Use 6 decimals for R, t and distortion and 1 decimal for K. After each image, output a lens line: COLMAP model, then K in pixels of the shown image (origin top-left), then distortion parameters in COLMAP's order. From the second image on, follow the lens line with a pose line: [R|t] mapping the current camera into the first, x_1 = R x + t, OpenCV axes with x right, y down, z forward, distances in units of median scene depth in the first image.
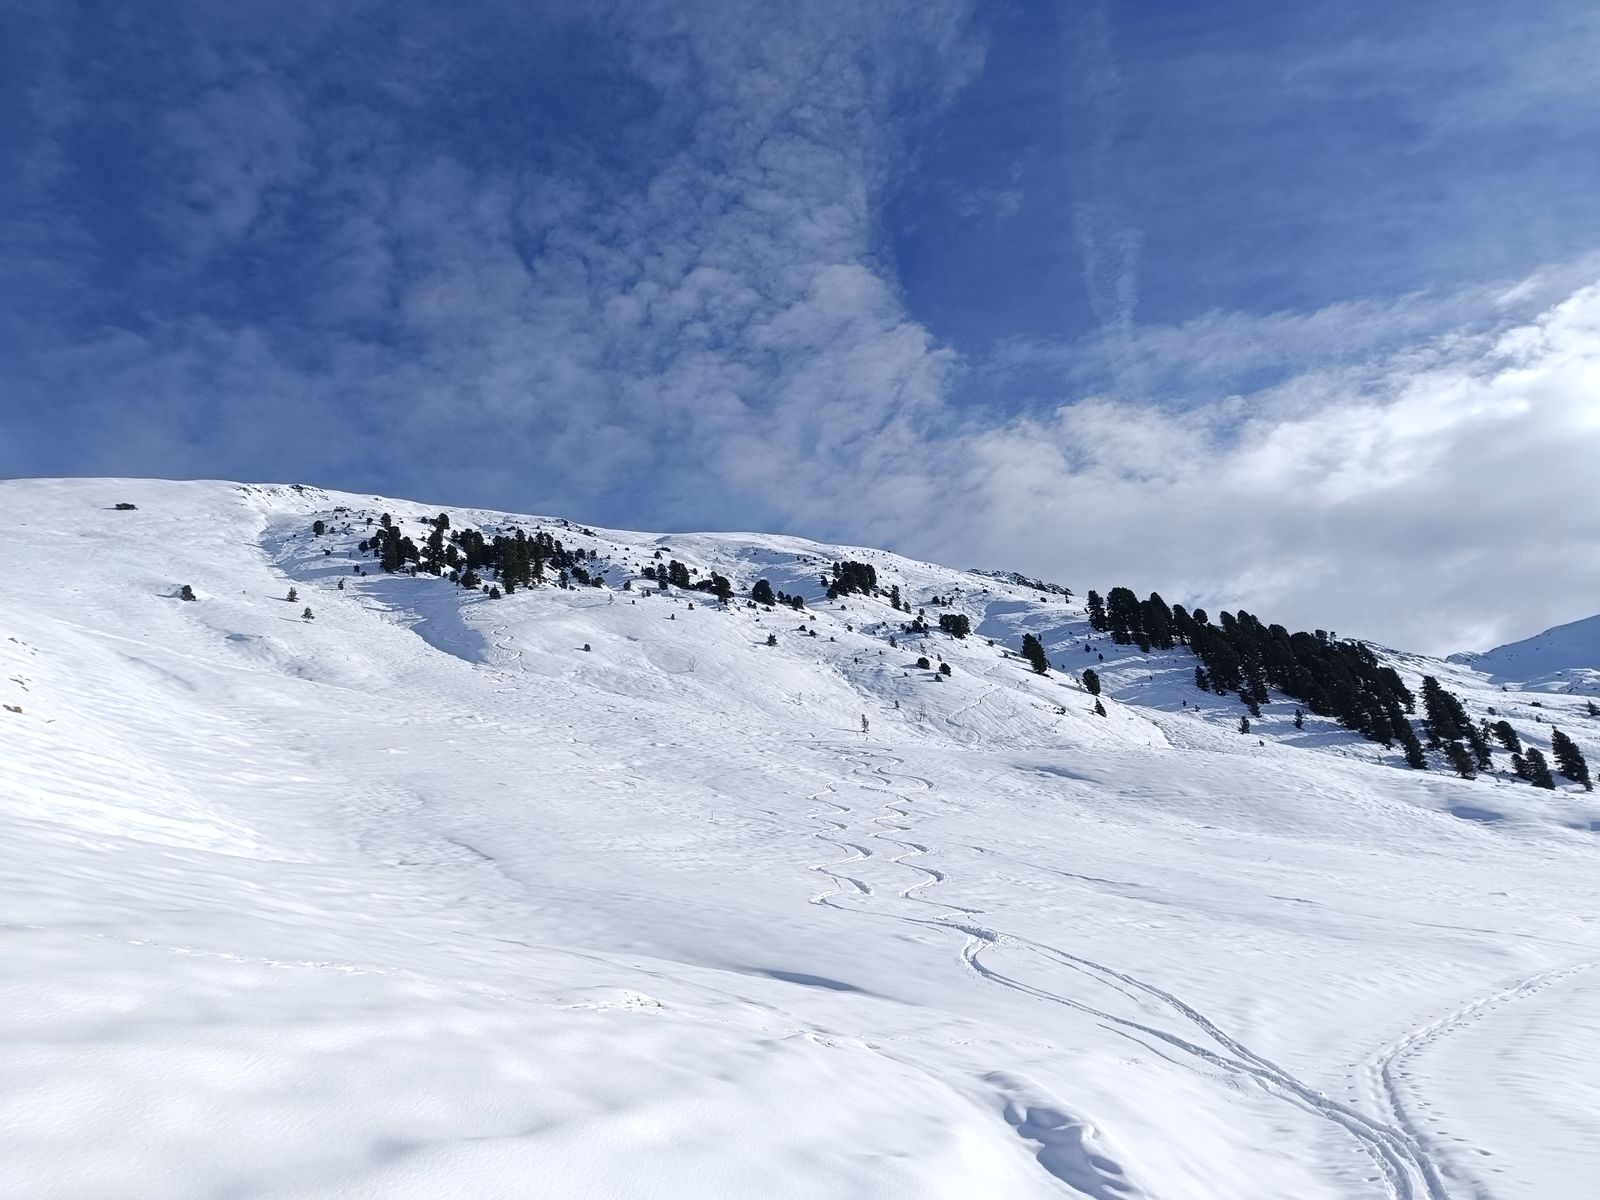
lens RADIAL K [[1146.5, 0, 800.1], [0, 1146.5, 602.2], [0, 0, 1]] dist [0.009429, -0.009420]
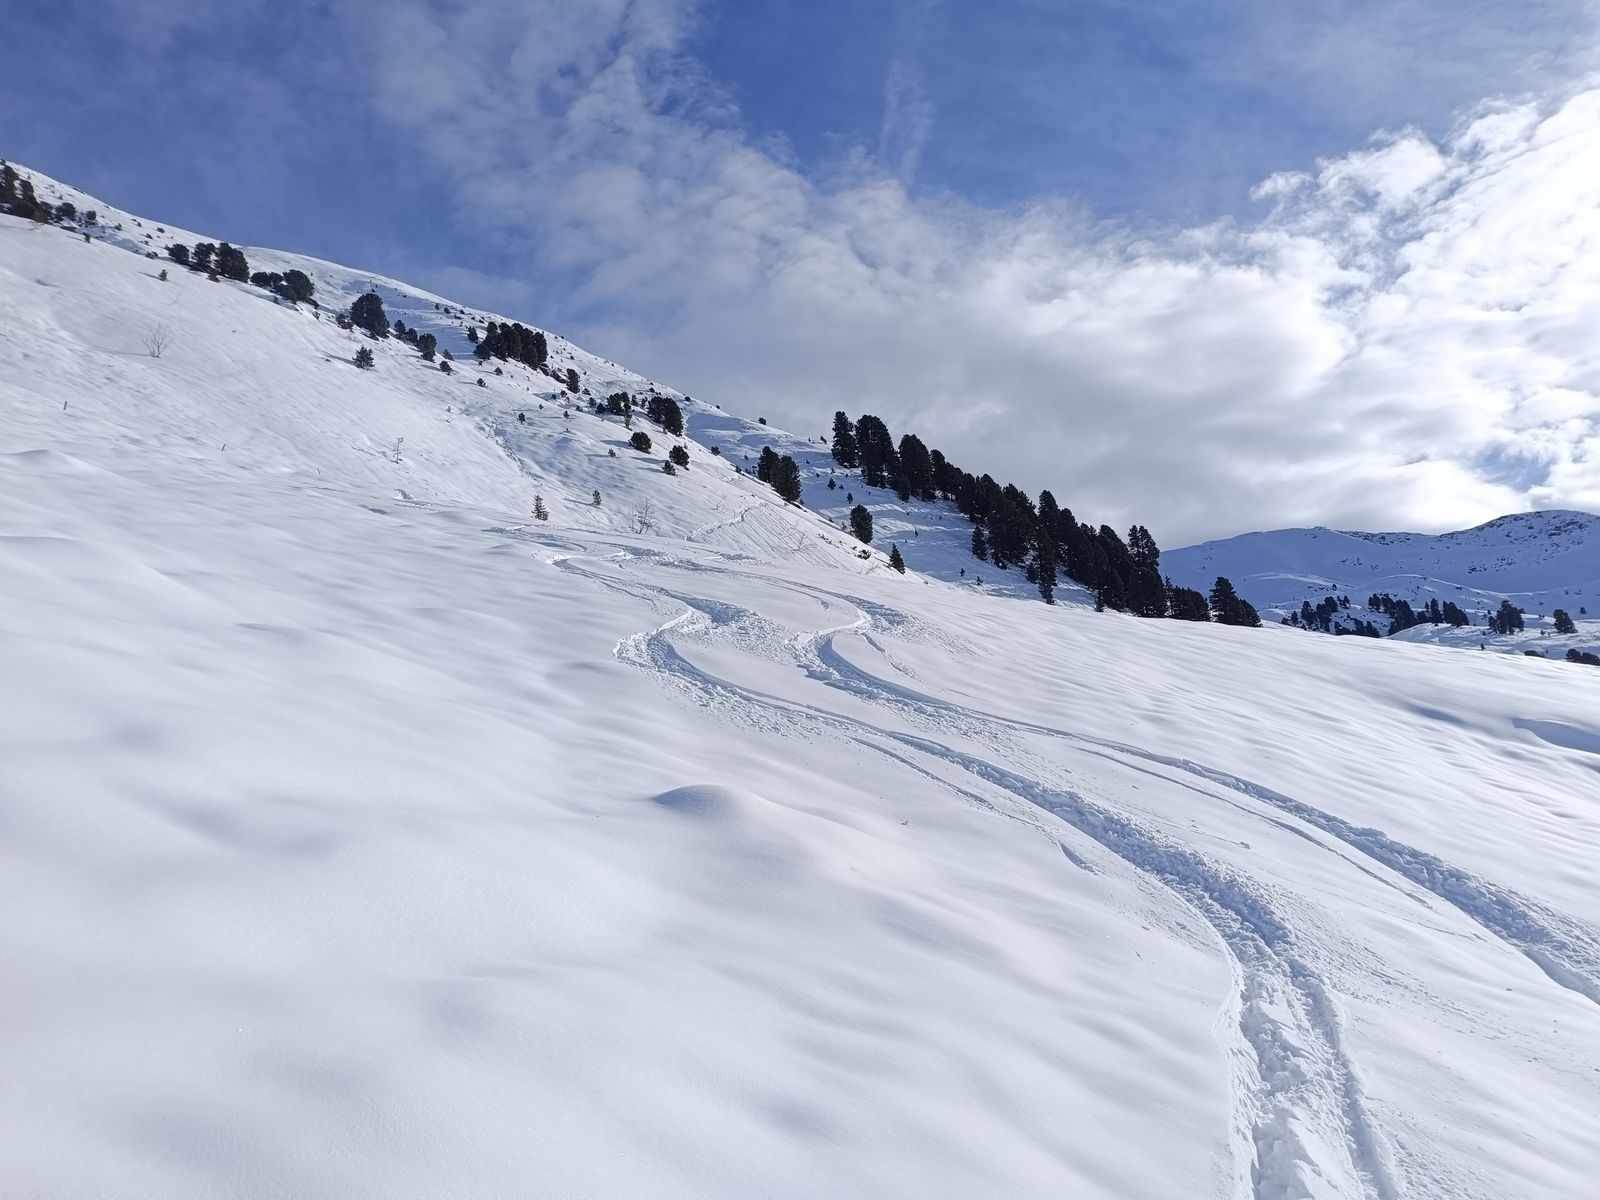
lens RADIAL K [[1146.5, 0, 795.3], [0, 1146.5, 600.4], [0, 0, 1]] dist [0.009429, -0.009420]
pose [[0.943229, 0.113951, 0.311983, 0.008393], [-0.151270, 0.983615, 0.098076, 0.048070], [-0.295696, -0.139702, 0.945012, 0.325968]]
